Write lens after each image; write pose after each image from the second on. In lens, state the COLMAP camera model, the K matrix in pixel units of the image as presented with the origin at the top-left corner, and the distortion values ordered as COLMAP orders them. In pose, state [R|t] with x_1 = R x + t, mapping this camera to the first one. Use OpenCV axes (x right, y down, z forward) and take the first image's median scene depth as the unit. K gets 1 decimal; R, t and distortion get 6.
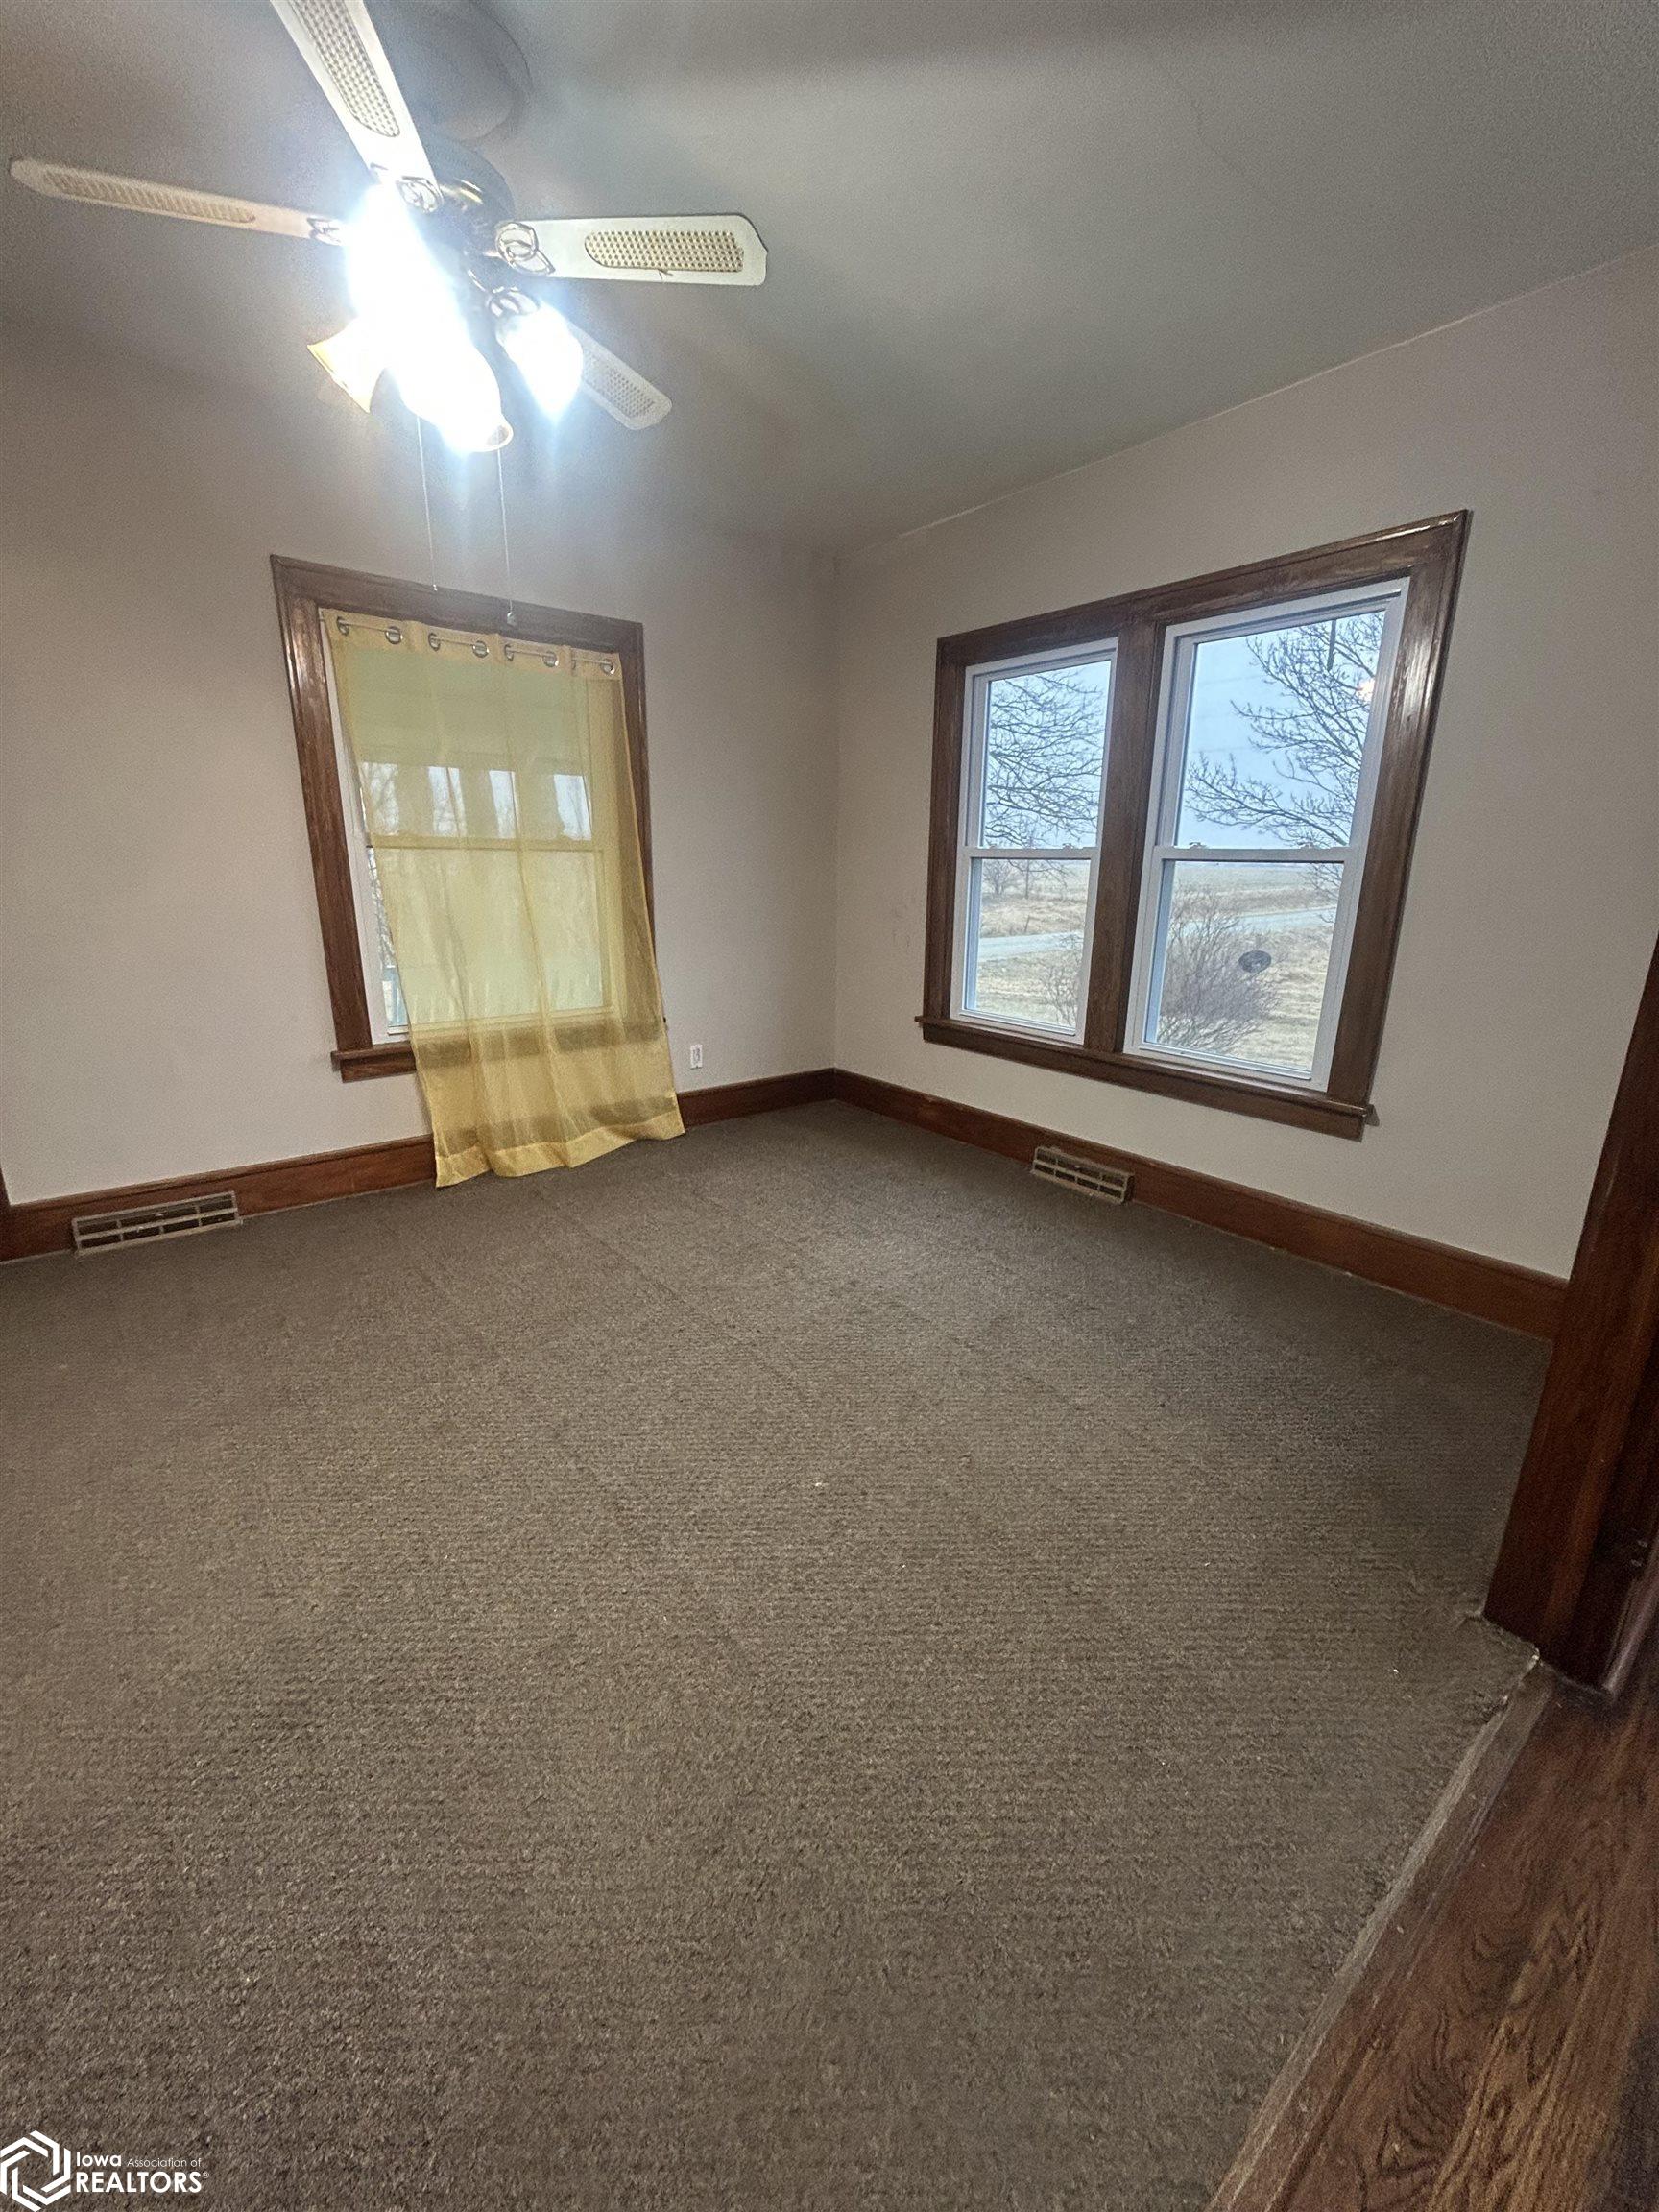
lens RADIAL K [[891.5, 0, 841.1], [0, 891.5, 1112.9], [0, 0, 1]] dist [0.001101, -0.000020]
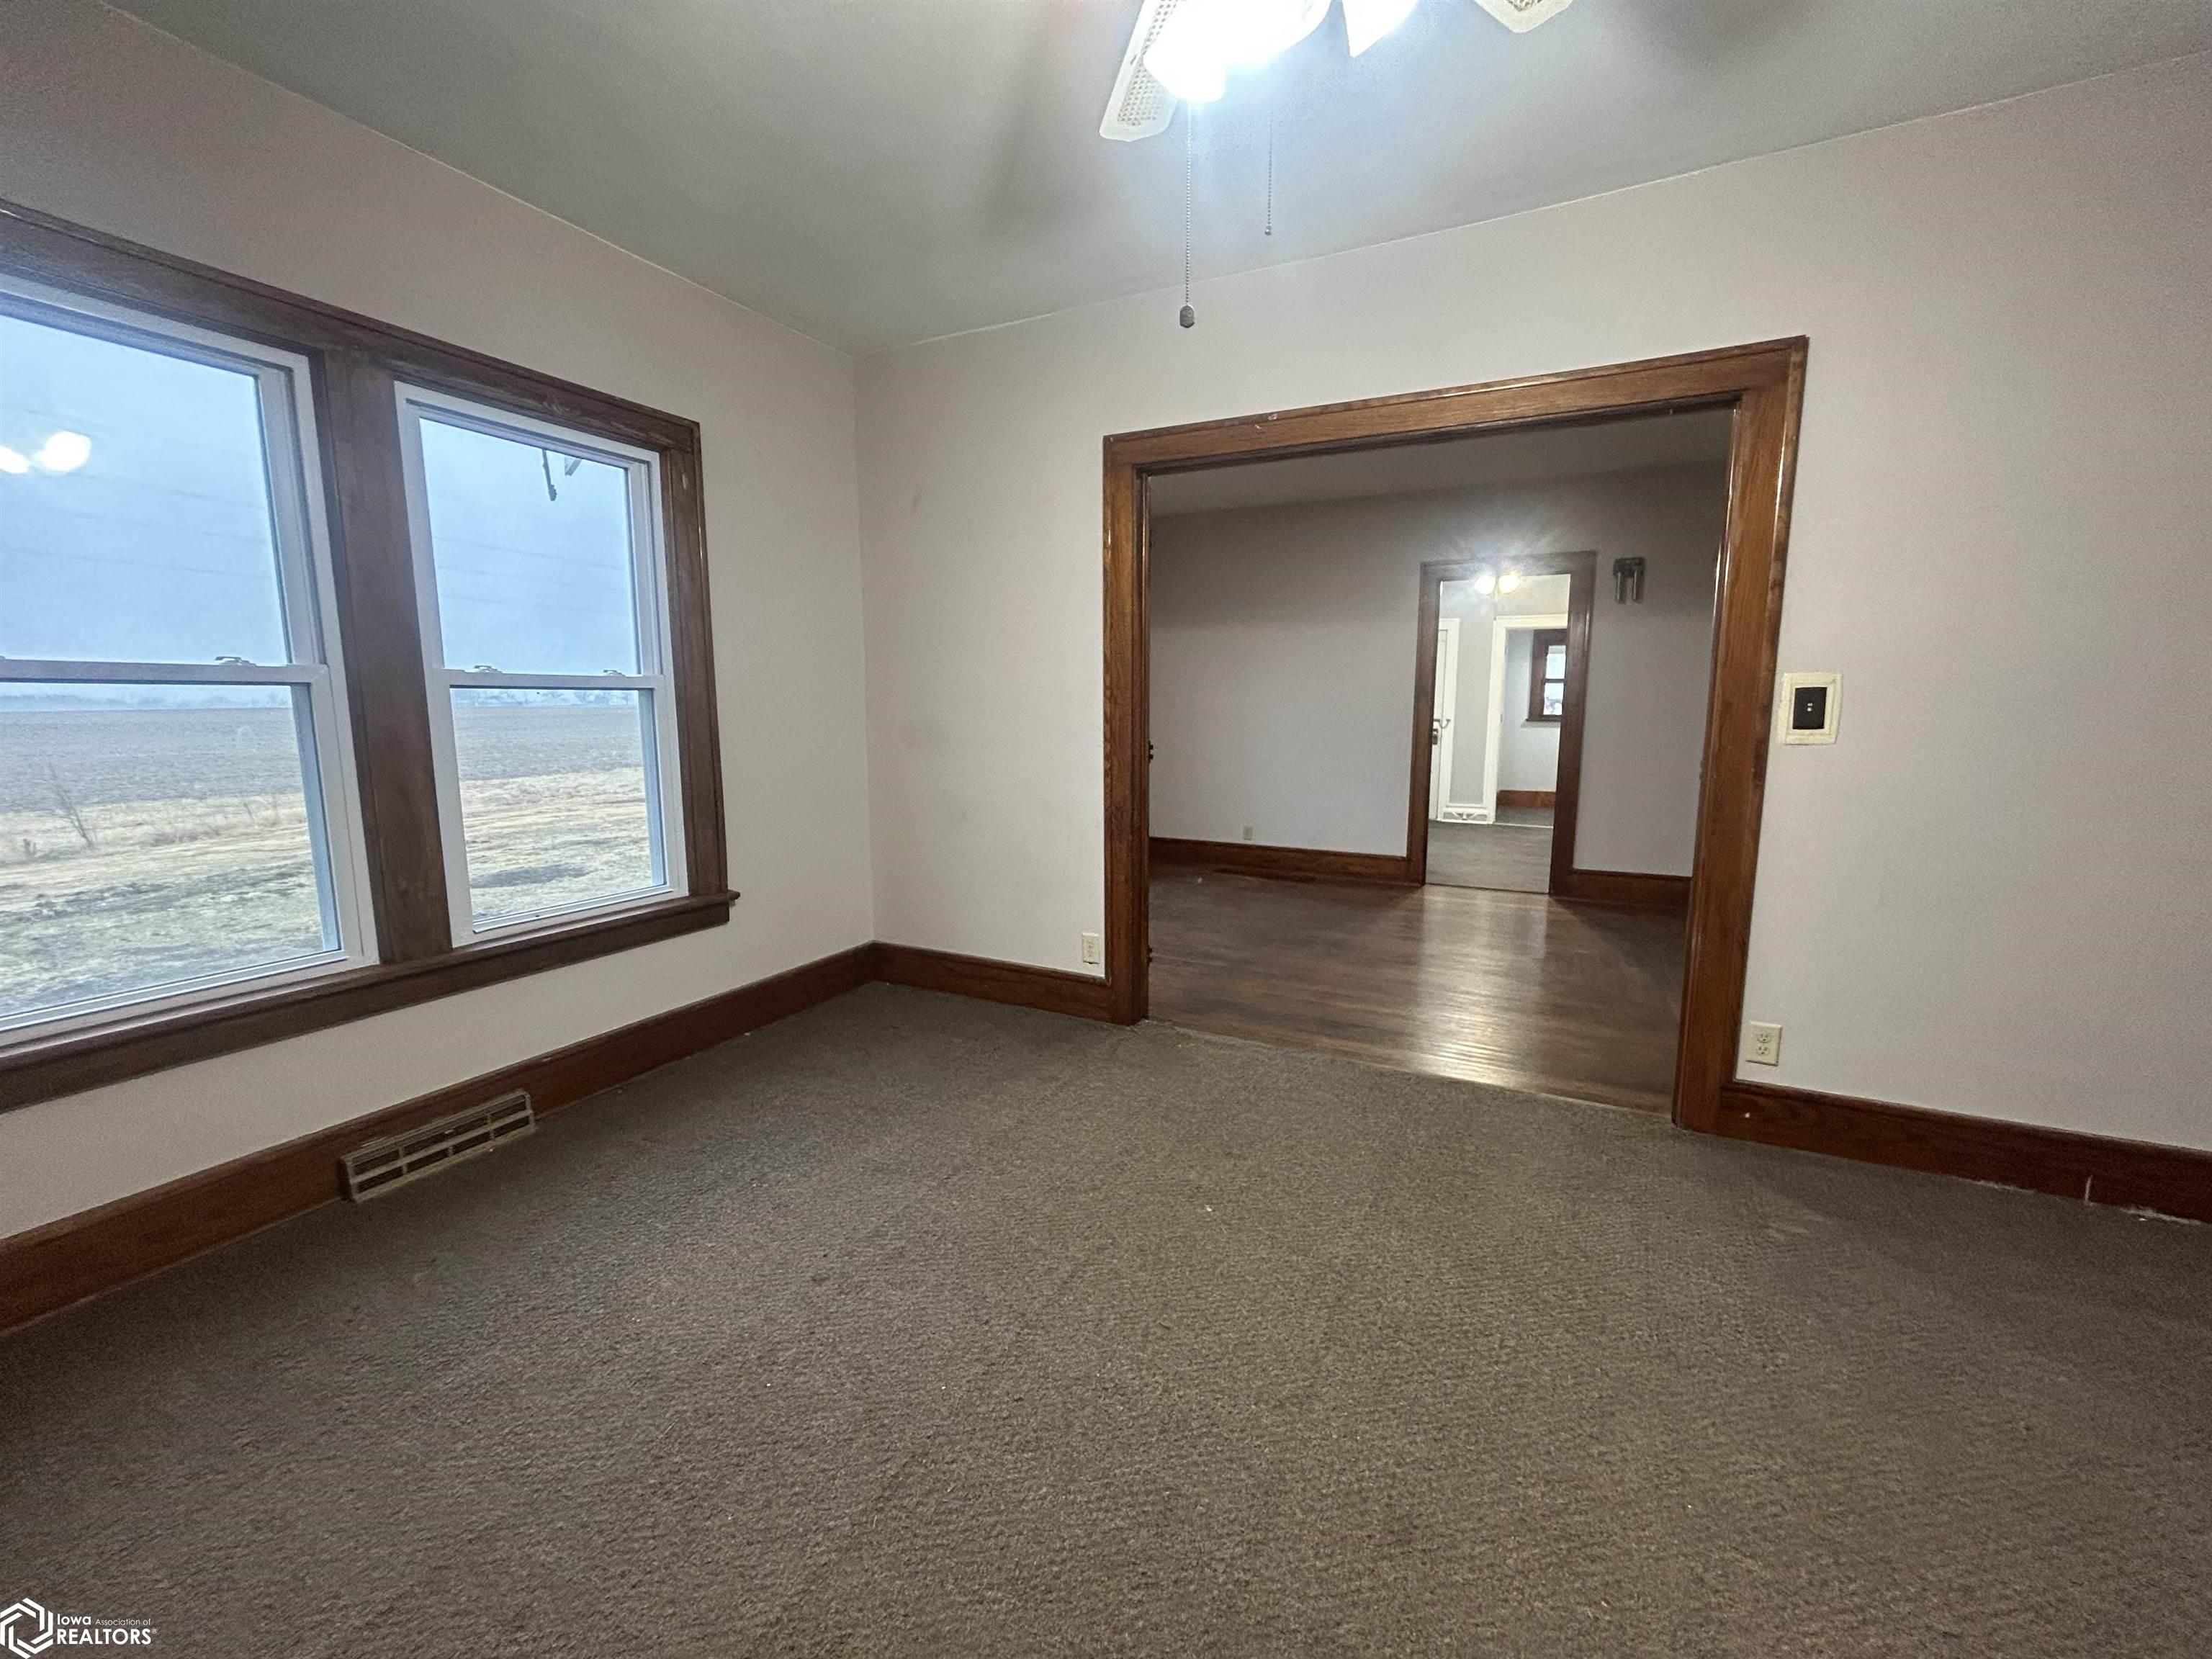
lens RADIAL K [[891.5, 0, 1106.8], [0, 891.5, 822.1], [0, 0, 1]] dist [0.001101, -0.000020]
pose [[-0.406008, -0.123688, 0.905460, -0.564042], [0.251415, 0.937448, 0.240792, -0.213774], [-0.878605, 0.325410, -0.349515, 0.807647]]
